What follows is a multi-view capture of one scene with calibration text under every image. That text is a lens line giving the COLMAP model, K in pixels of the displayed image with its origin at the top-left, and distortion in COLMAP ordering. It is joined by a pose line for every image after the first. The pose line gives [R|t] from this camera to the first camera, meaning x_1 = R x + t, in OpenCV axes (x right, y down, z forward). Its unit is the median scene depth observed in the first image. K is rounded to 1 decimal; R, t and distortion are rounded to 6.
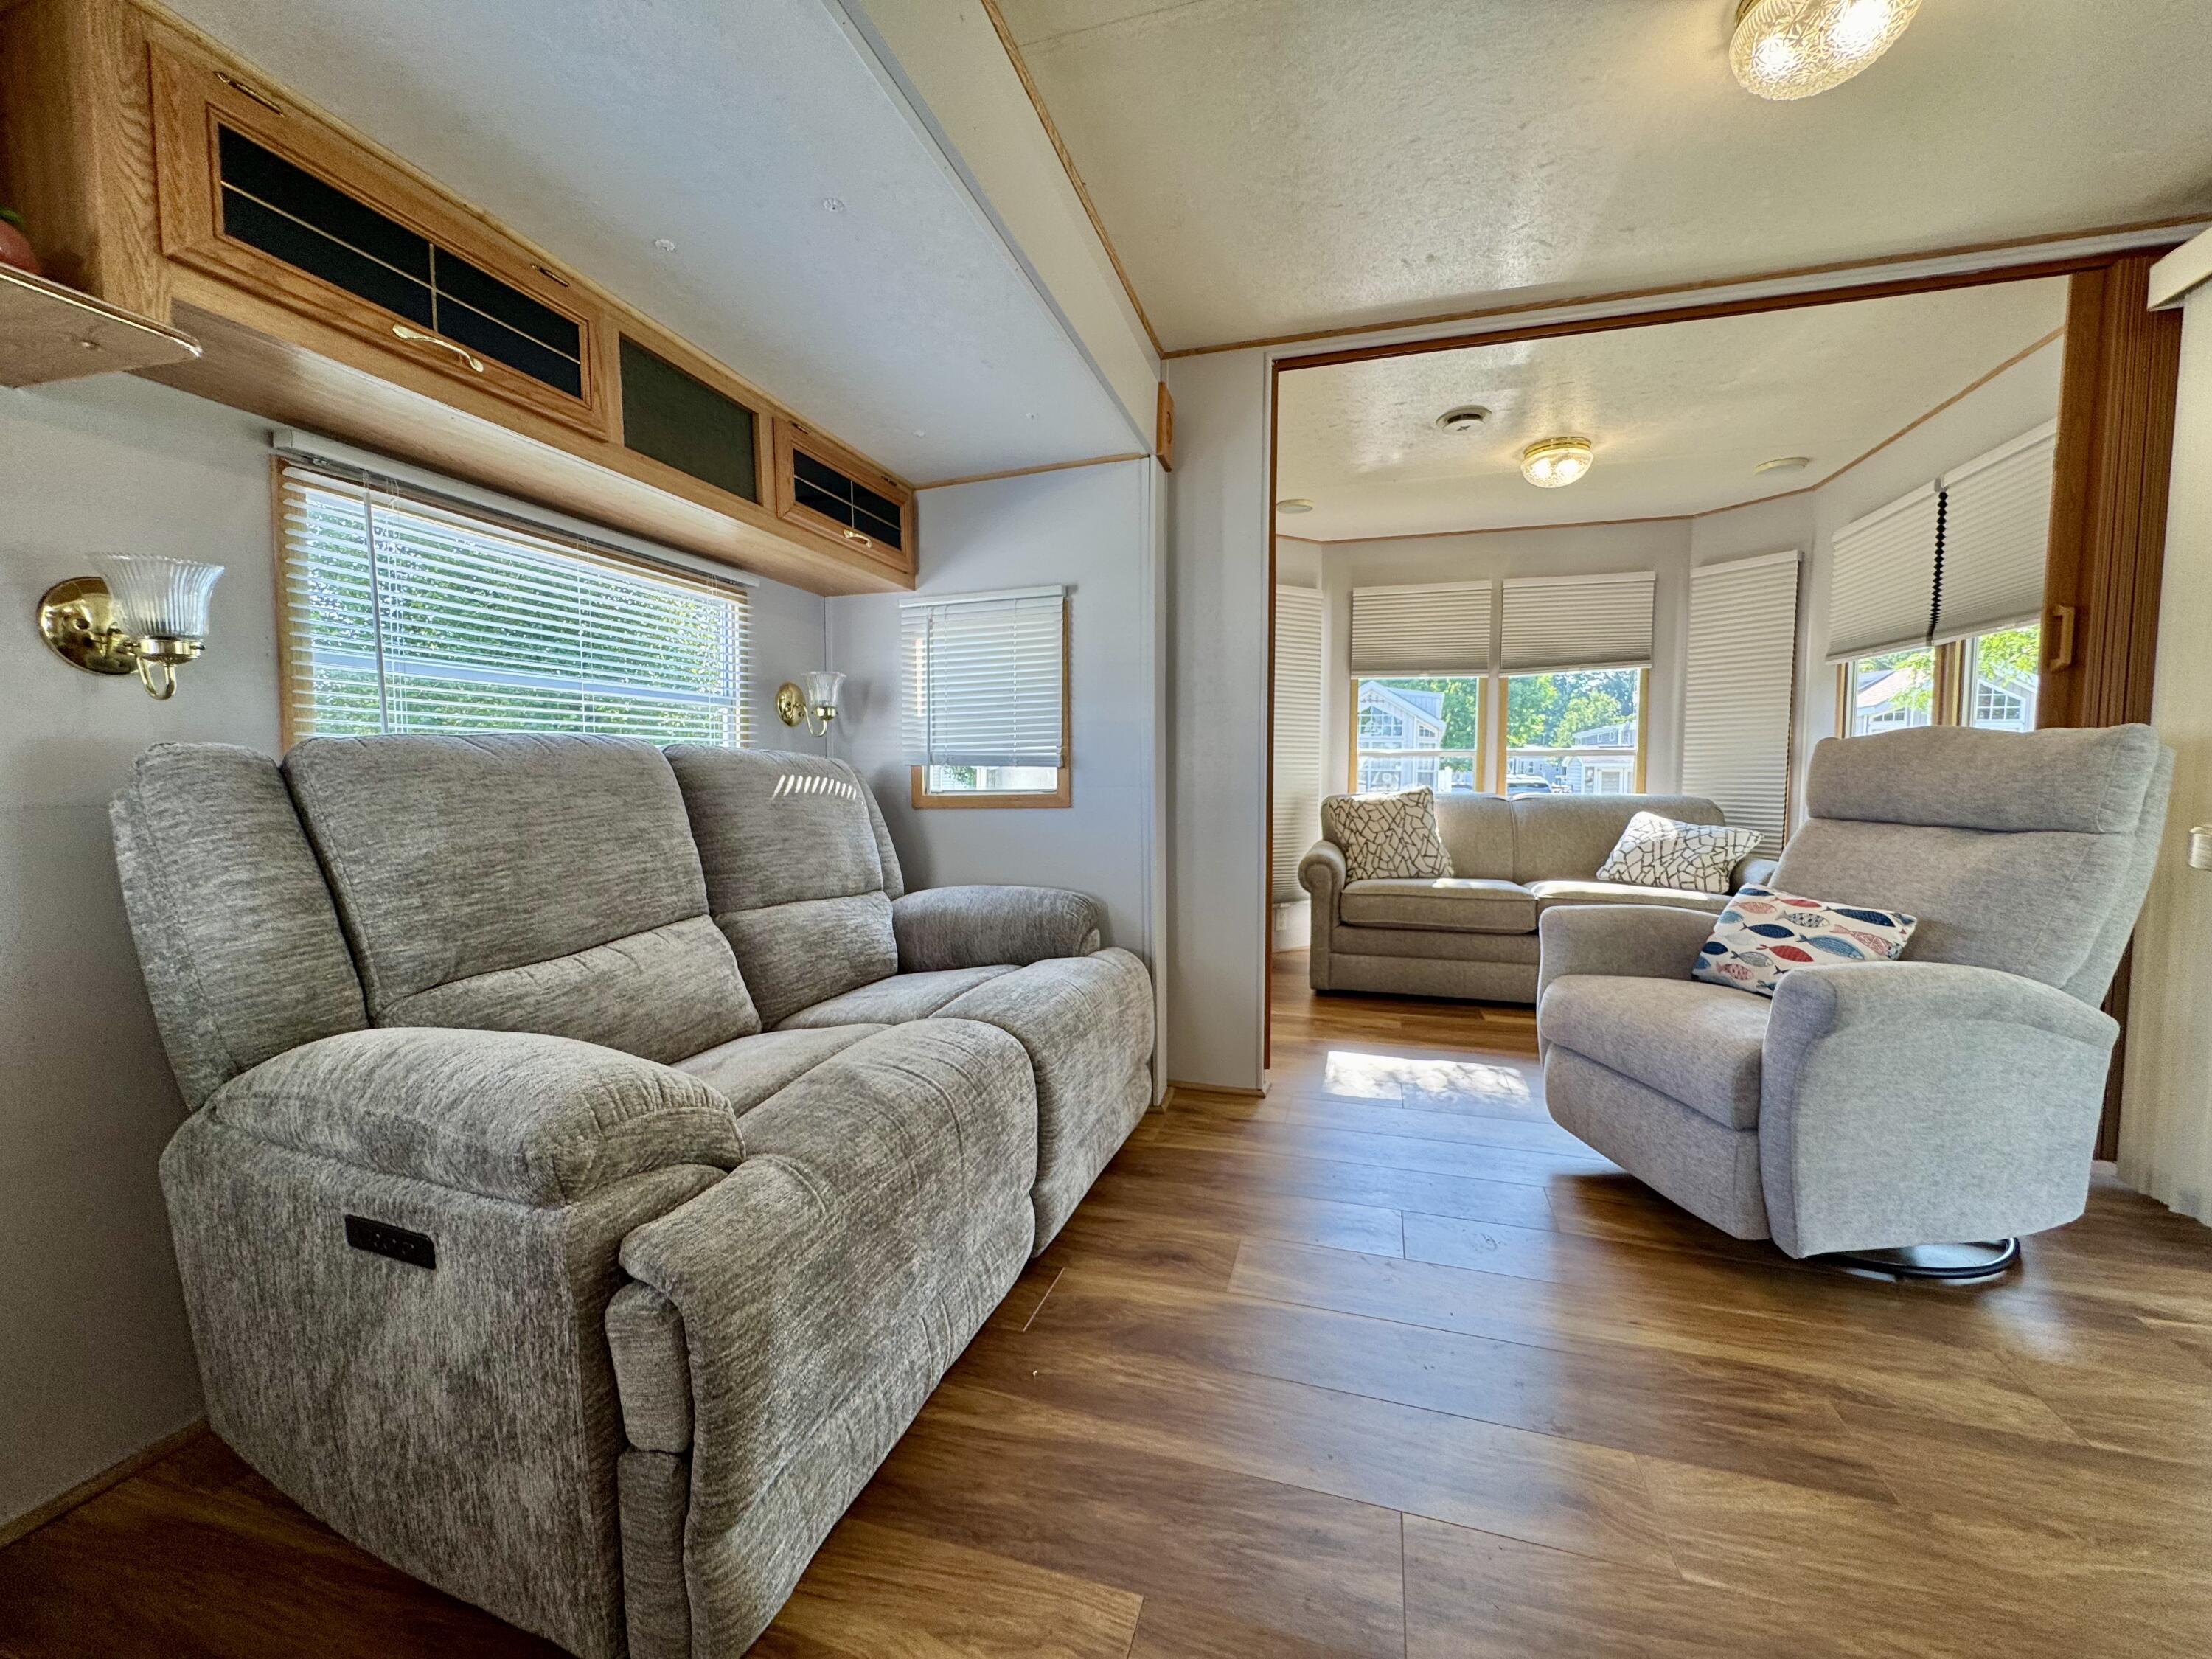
lens RADIAL K [[881.4, 0, 1094.2], [0, 881.4, 829.9], [0, 0, 1]] dist [-0.003908, 0.000855]
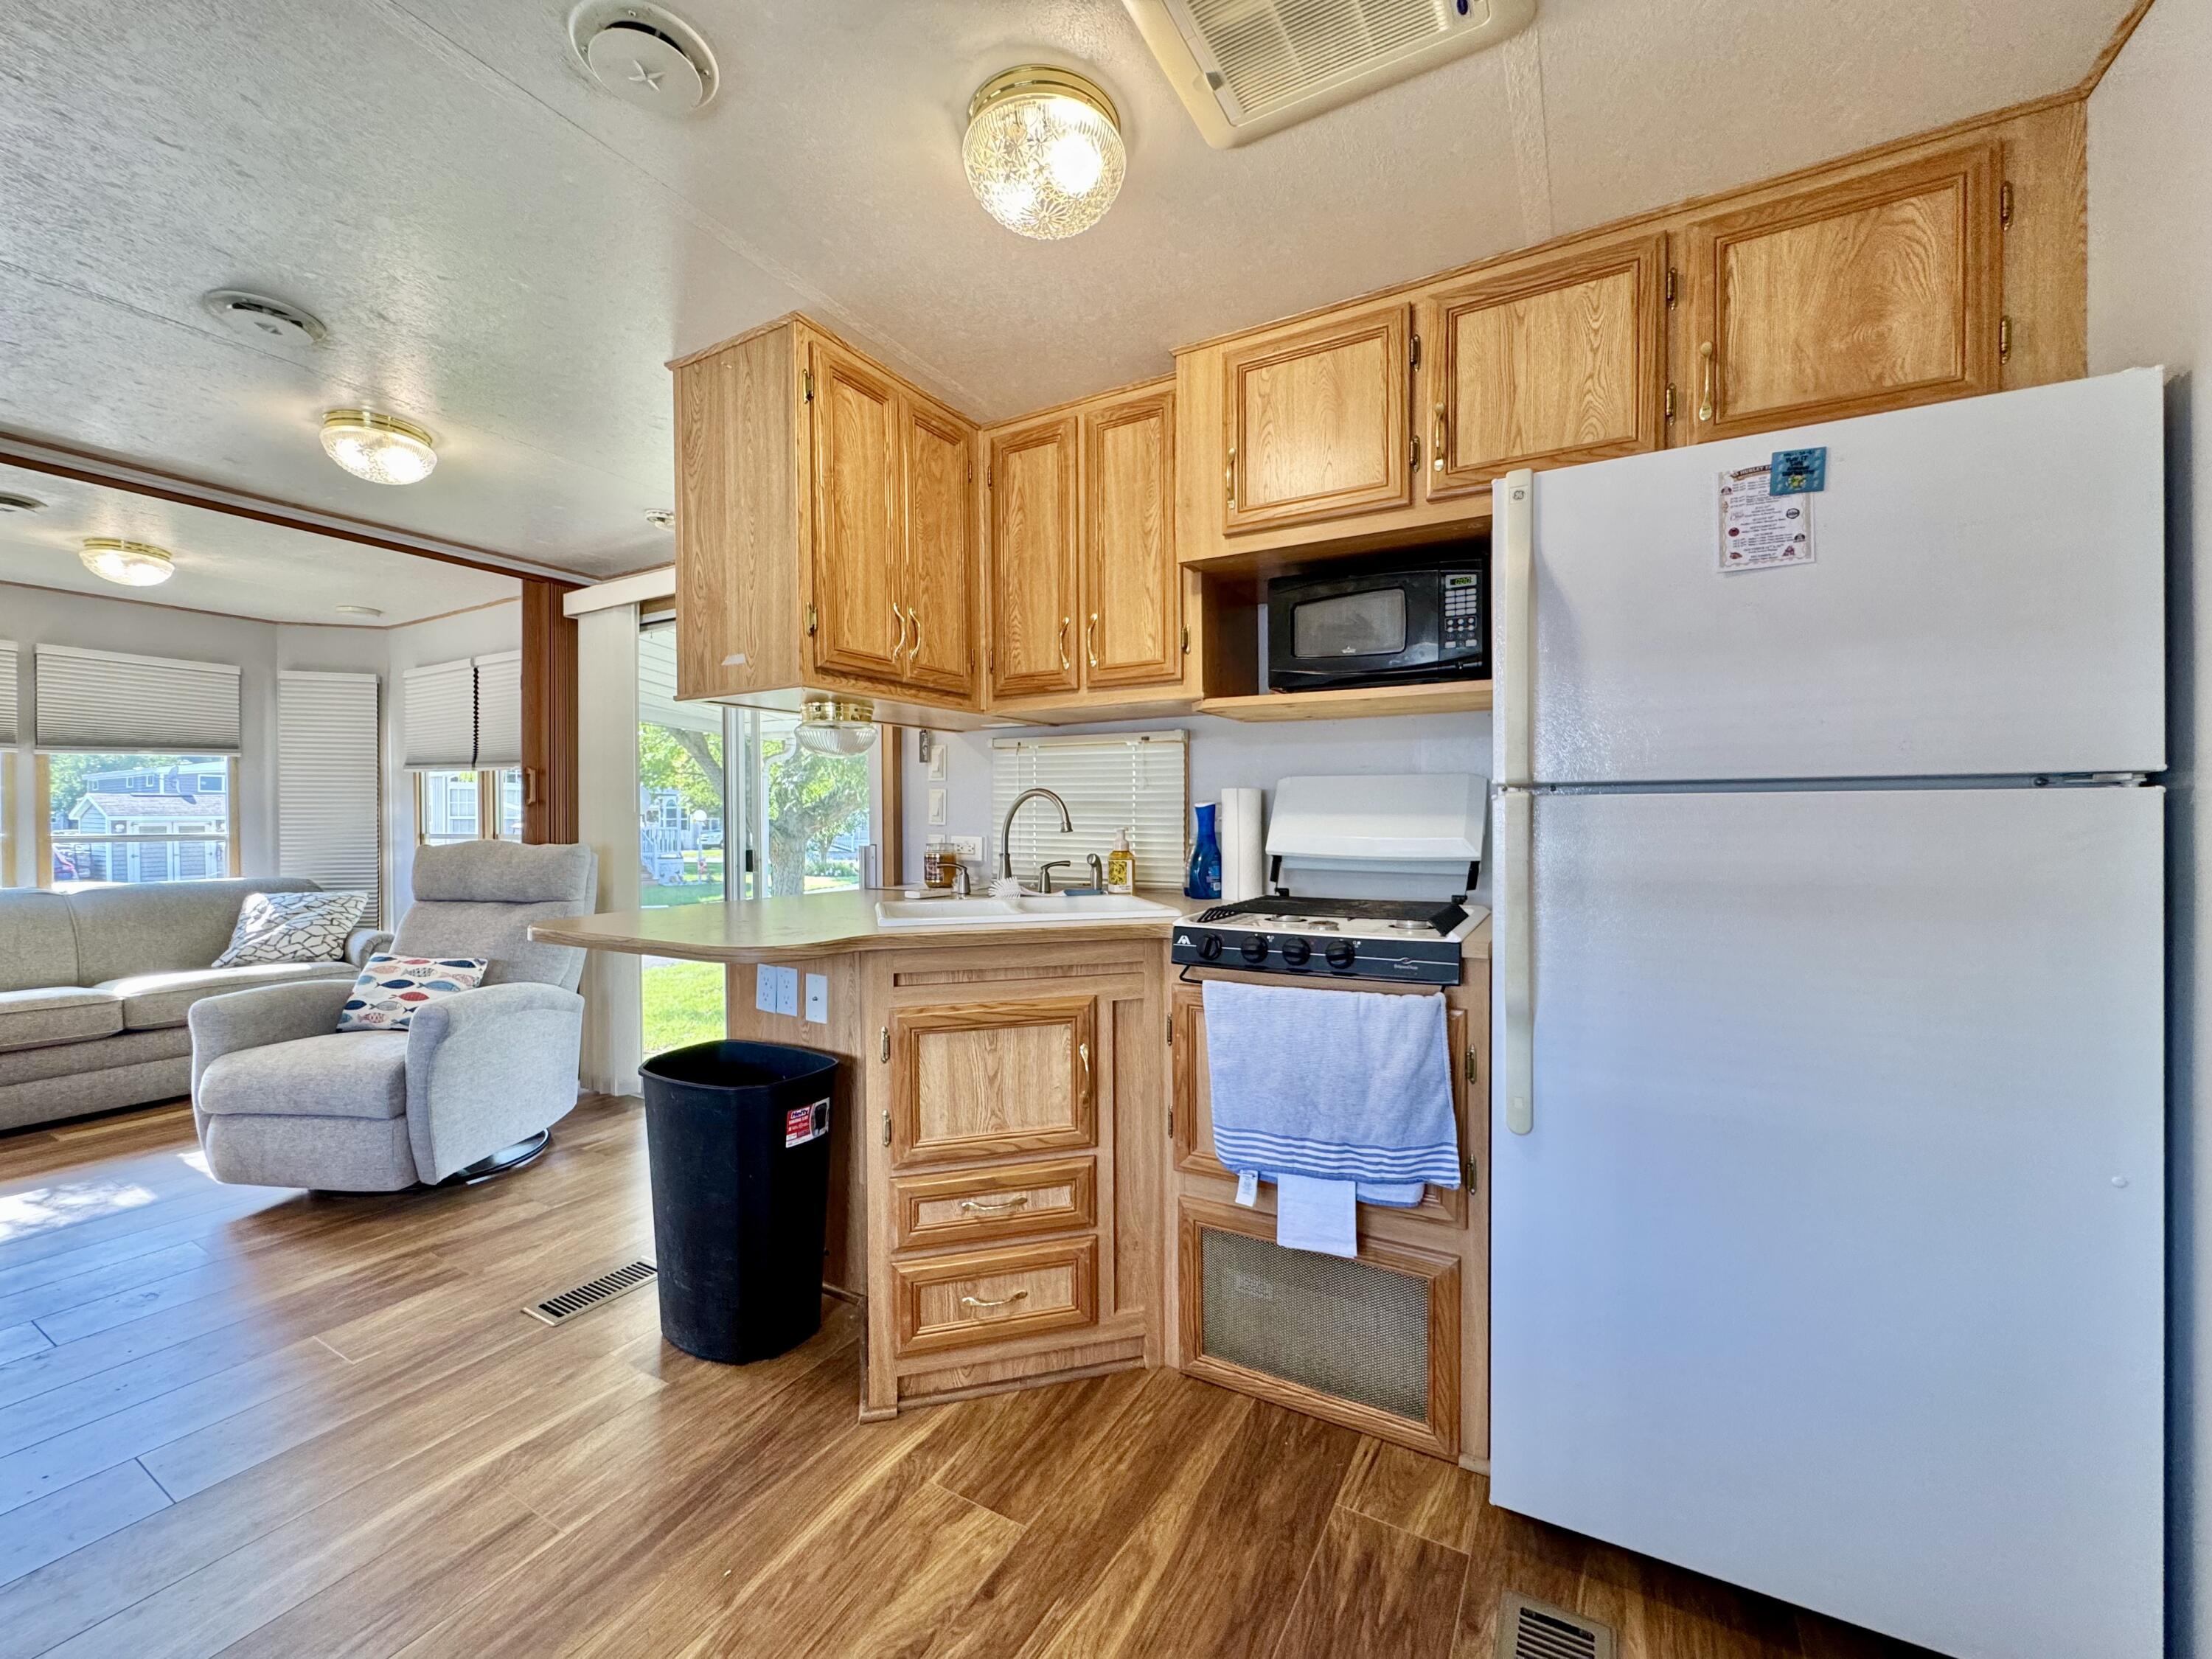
lens RADIAL K [[881.4, 0, 1110.2], [0, 881.4, 810.2], [0, 0, 1]] dist [-0.003908, 0.000855]
pose [[0.181972, 0.004334, 0.983294, -0.462007], [0.067929, 0.997546, -0.016968, -0.069573], [-0.980955, 0.069882, 0.181231, -0.454950]]
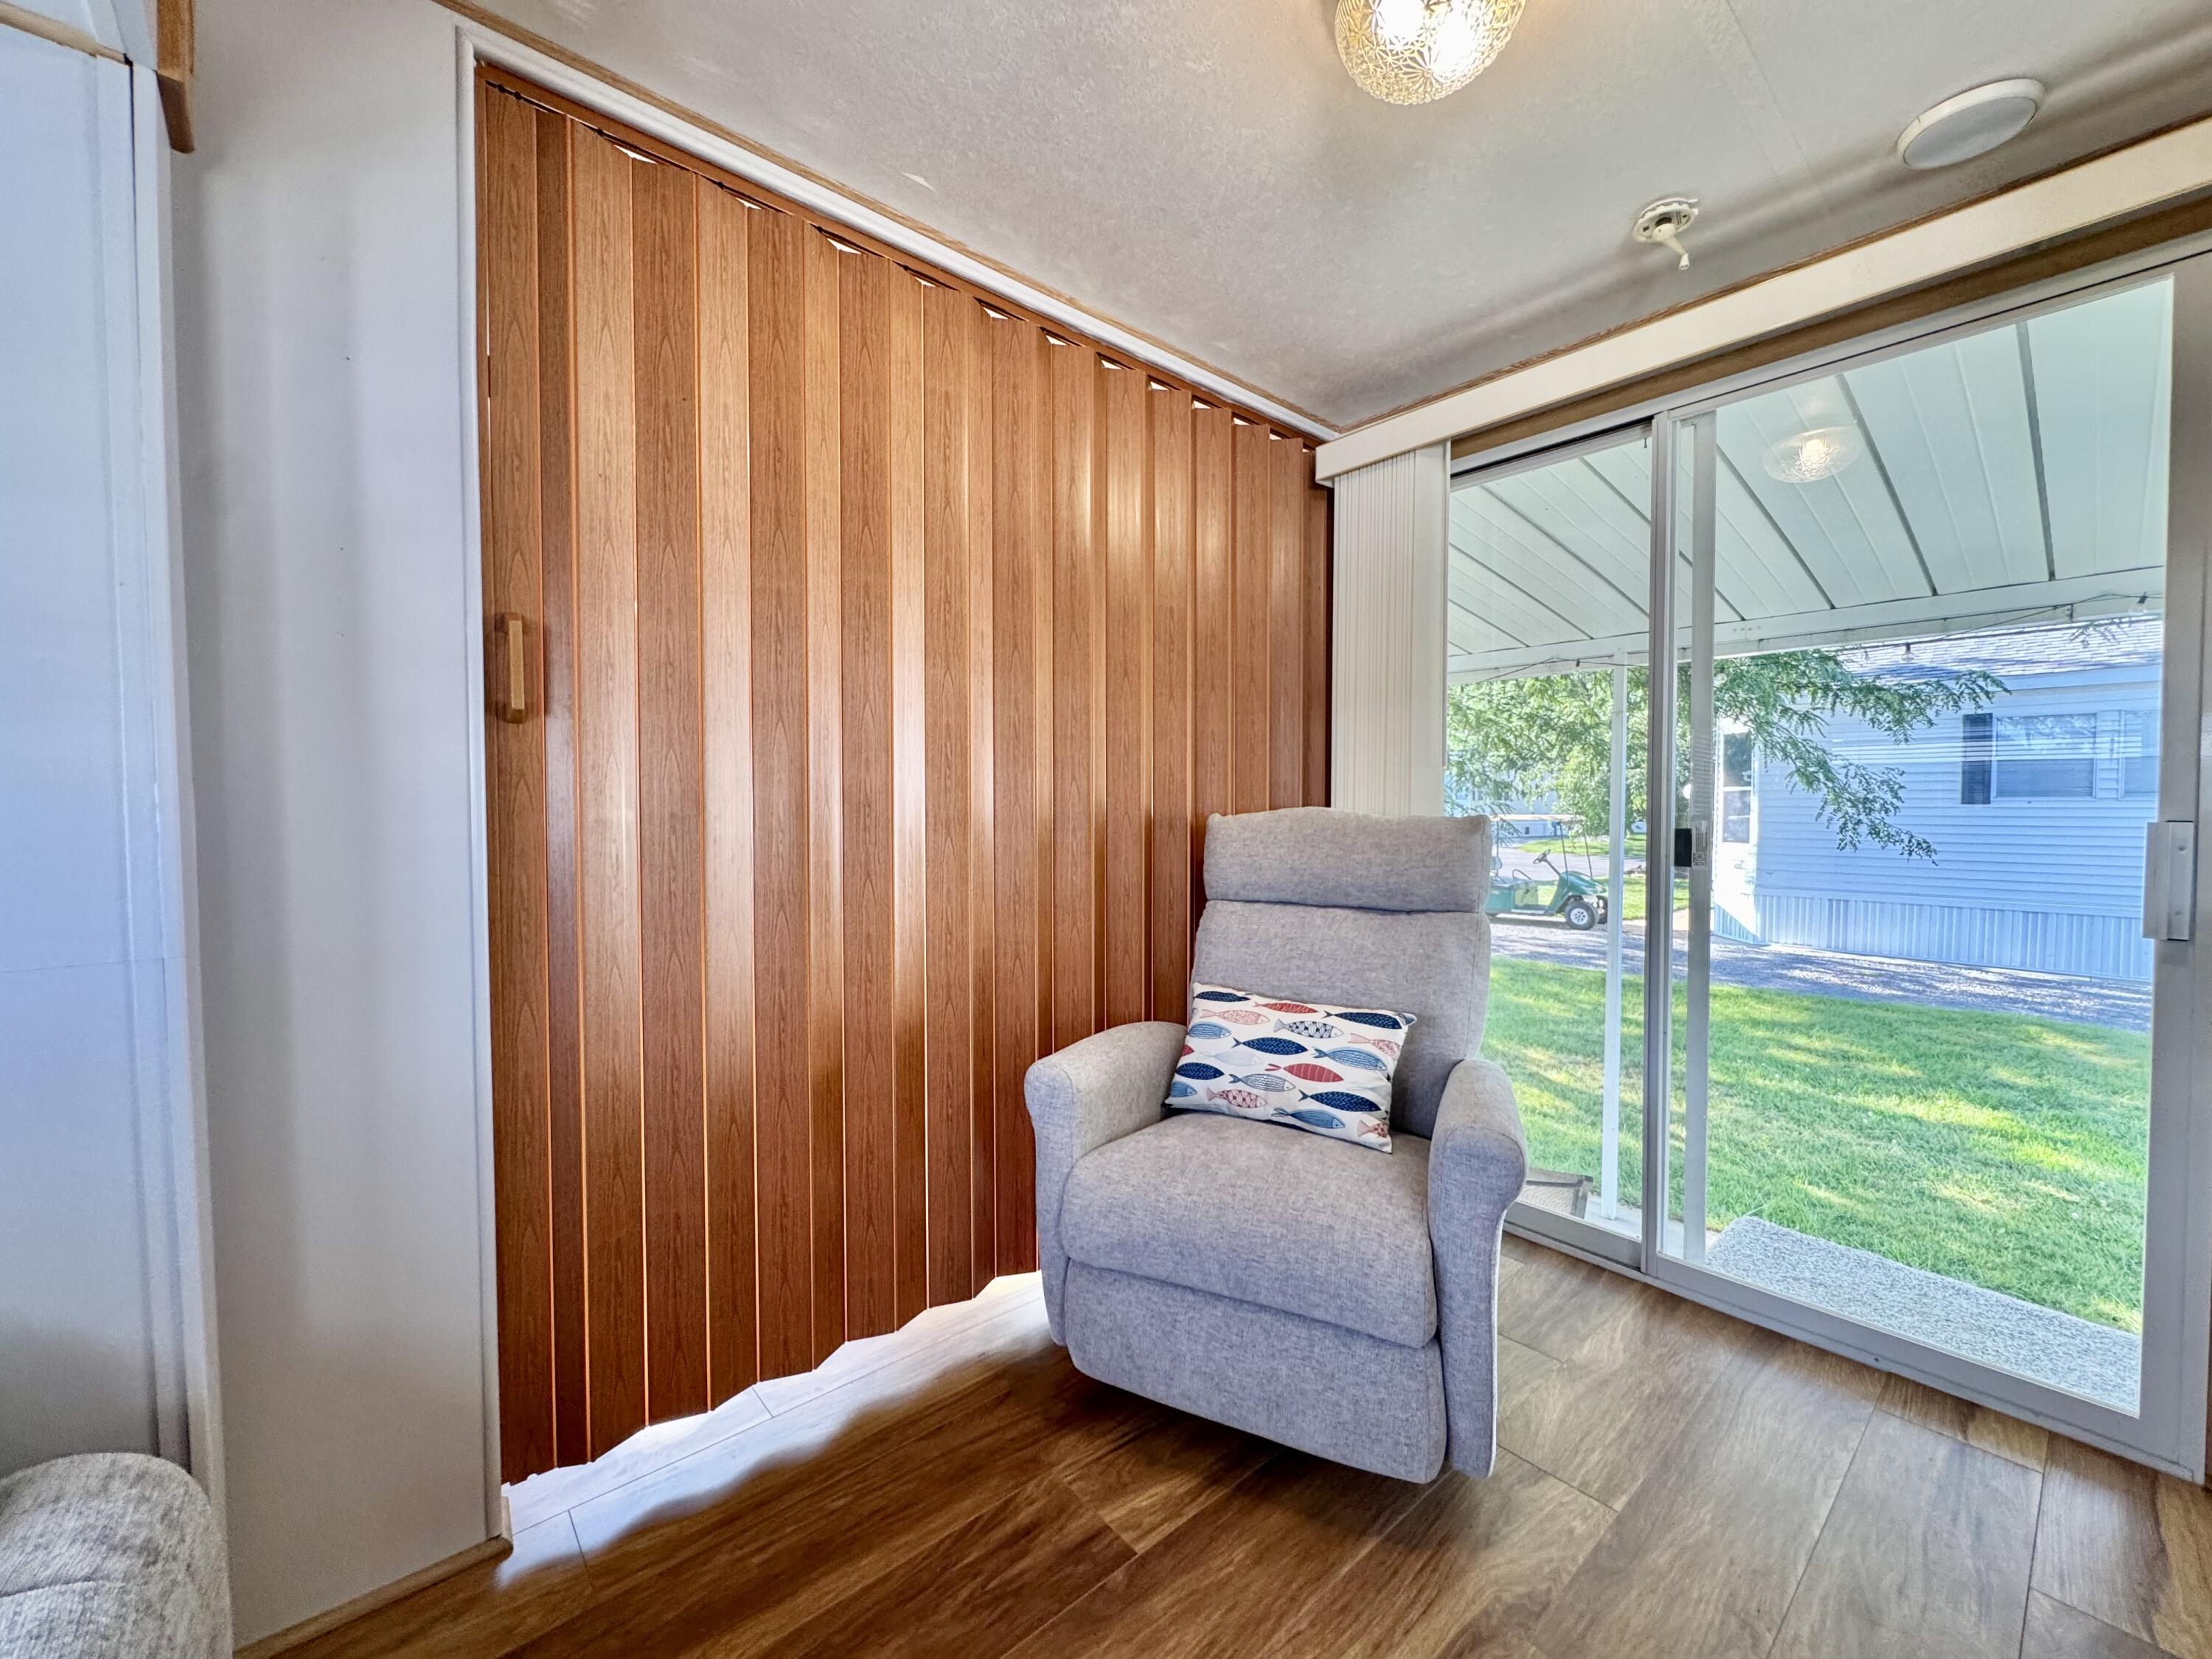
lens RADIAL K [[881.4, 0, 1114.1], [0, 881.4, 816.1], [0, 0, 1]] dist [-0.003908, 0.000855]
pose [[0.528472, -0.019123, 0.848735, -0.052839], [0.060943, 0.998022, -0.015459, -0.110329], [-0.846760, 0.059894, 0.528592, 0.666637]]
